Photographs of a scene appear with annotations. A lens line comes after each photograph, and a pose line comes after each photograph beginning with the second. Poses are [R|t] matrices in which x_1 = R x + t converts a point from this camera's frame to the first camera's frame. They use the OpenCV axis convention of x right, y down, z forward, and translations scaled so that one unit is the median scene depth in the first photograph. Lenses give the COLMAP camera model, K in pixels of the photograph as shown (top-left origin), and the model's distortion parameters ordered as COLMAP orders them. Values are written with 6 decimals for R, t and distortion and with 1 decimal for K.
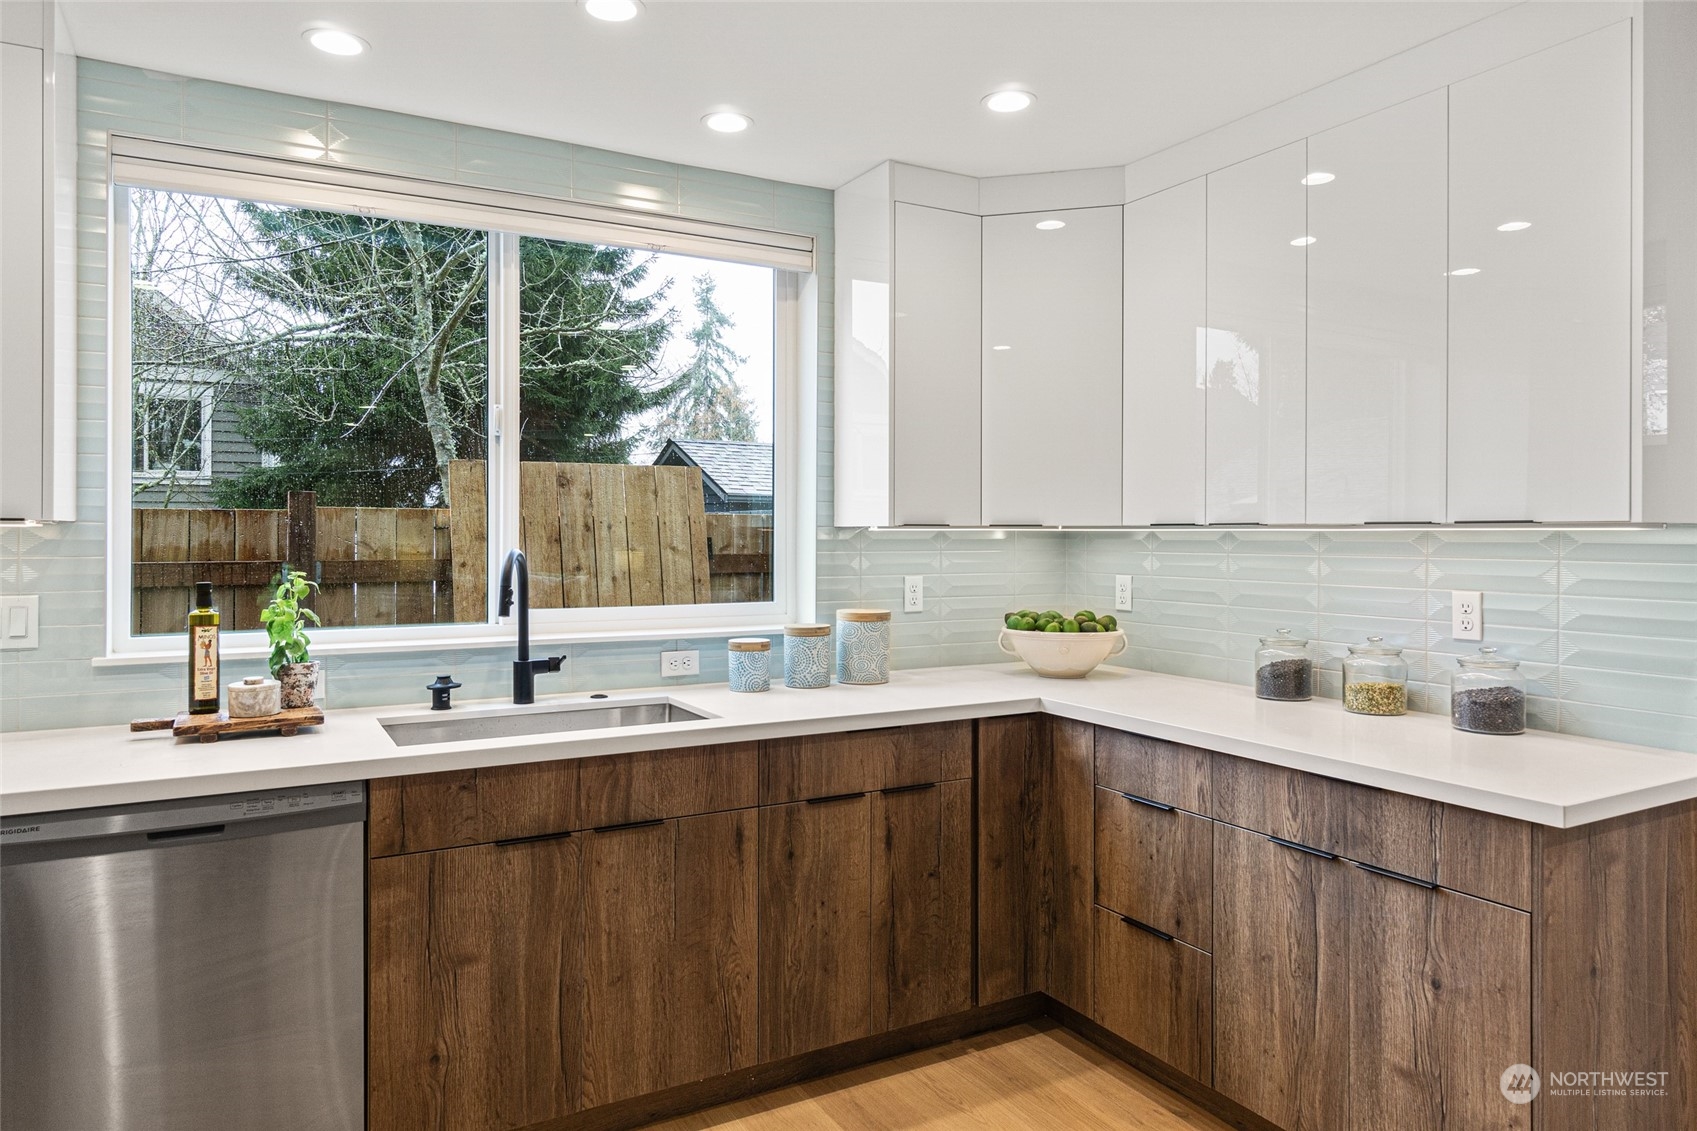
lens RADIAL K [[1083.0, 0, 846.8], [0, 1083.0, 535.3], [0, 0, 1]] dist [-0.002044, -0.000540]
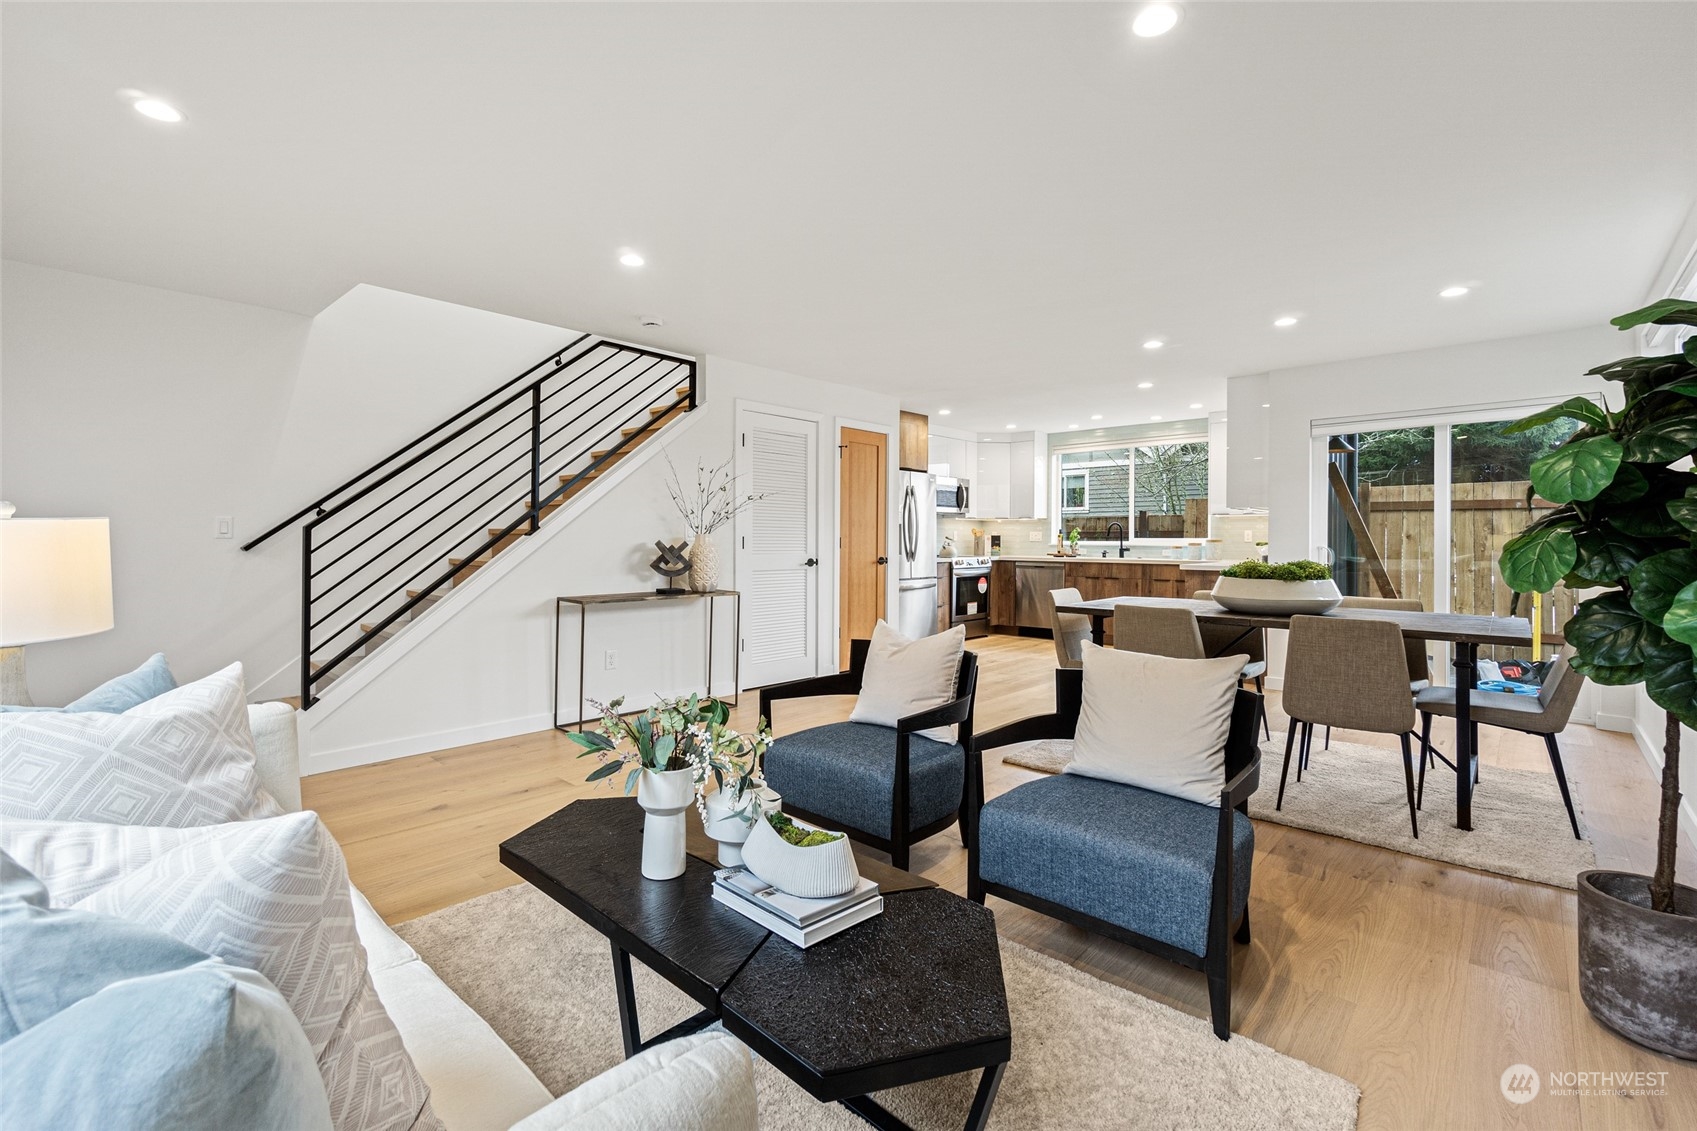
lens RADIAL K [[749.5, 0, 845.8], [0, 749.5, 543.5], [0, 0, 1]] dist [0.000263, 0.000116]
pose [[0.309077, 0.004307, -0.951027, 2.458497], [-0.006520, 0.999976, 0.002410, 0.105972], [0.951015, 0.005456, 0.309098, -1.096574]]
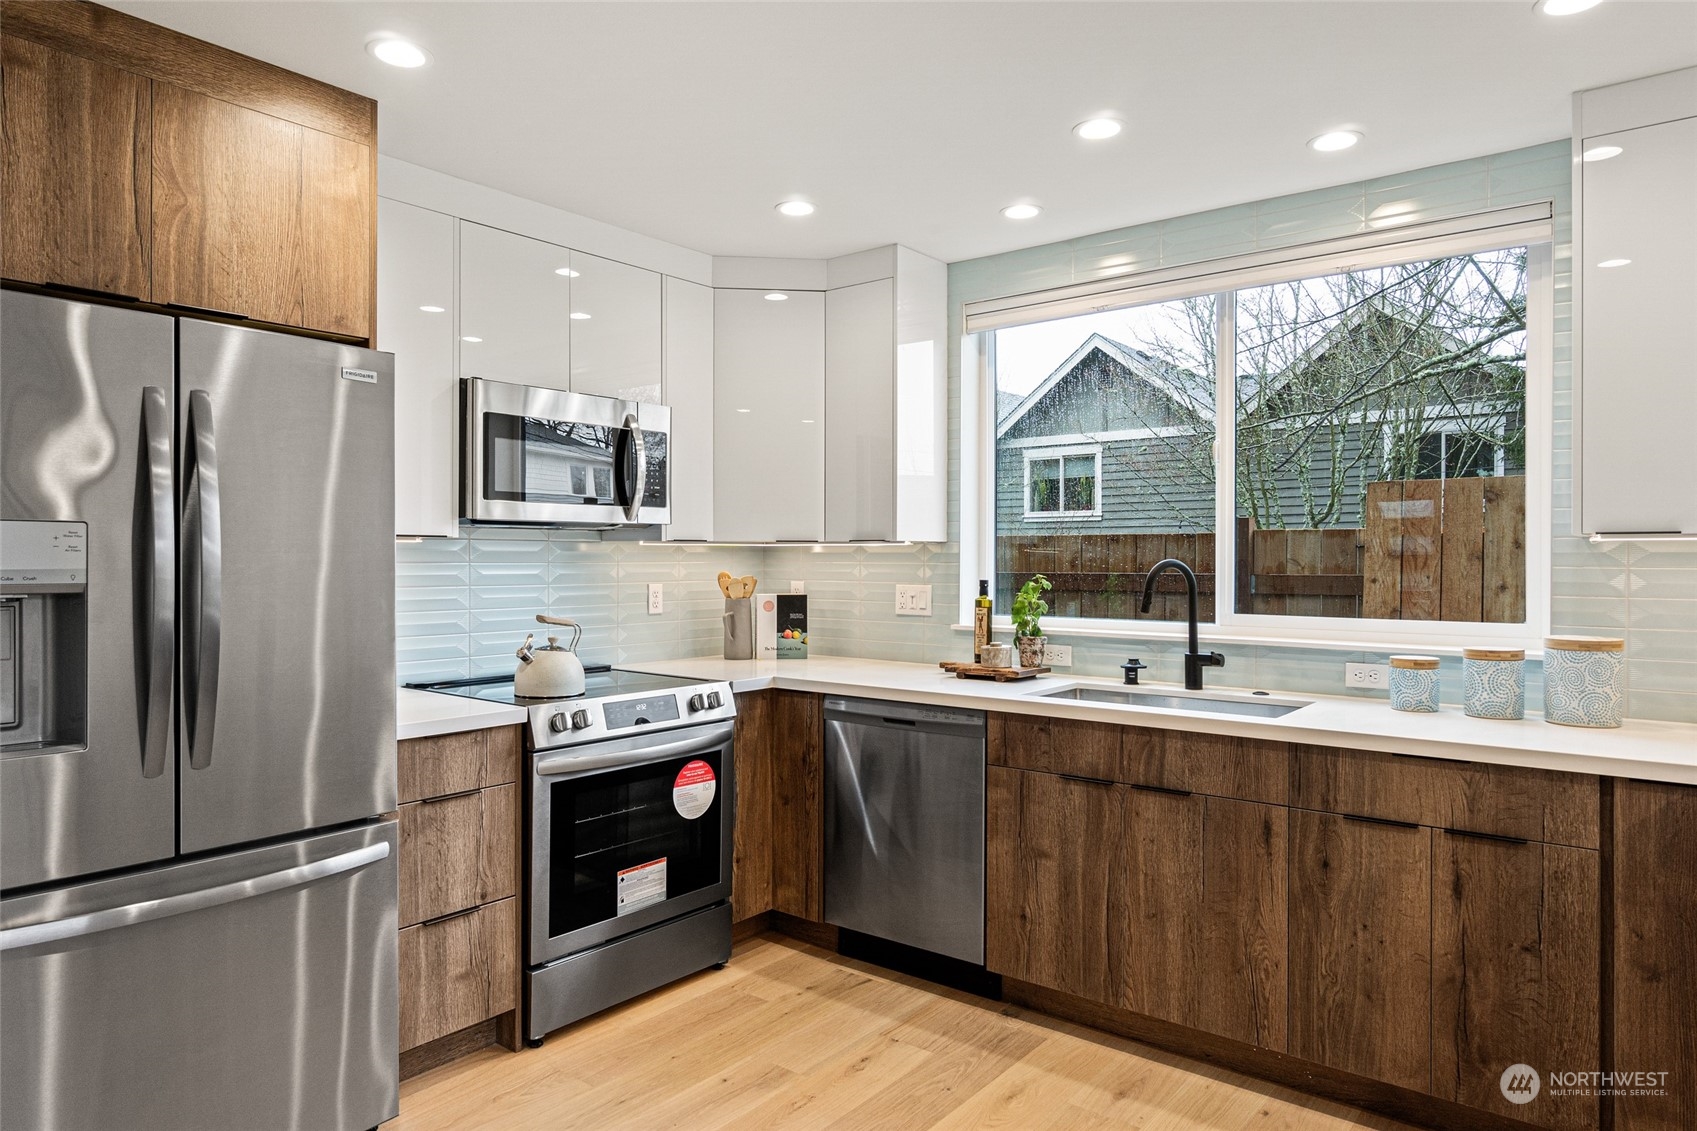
lens RADIAL K [[1065.0, 0, 848.5], [0, 1065.0, 565.5], [0, 0, 1]] dist [0.001604, 0.001597]
pose [[0.380425, 0.004767, -0.924799, 0.703596], [-0.002897, 0.999988, 0.003963, 0.016426], [0.924807, 0.001171, 0.380434, 0.220800]]
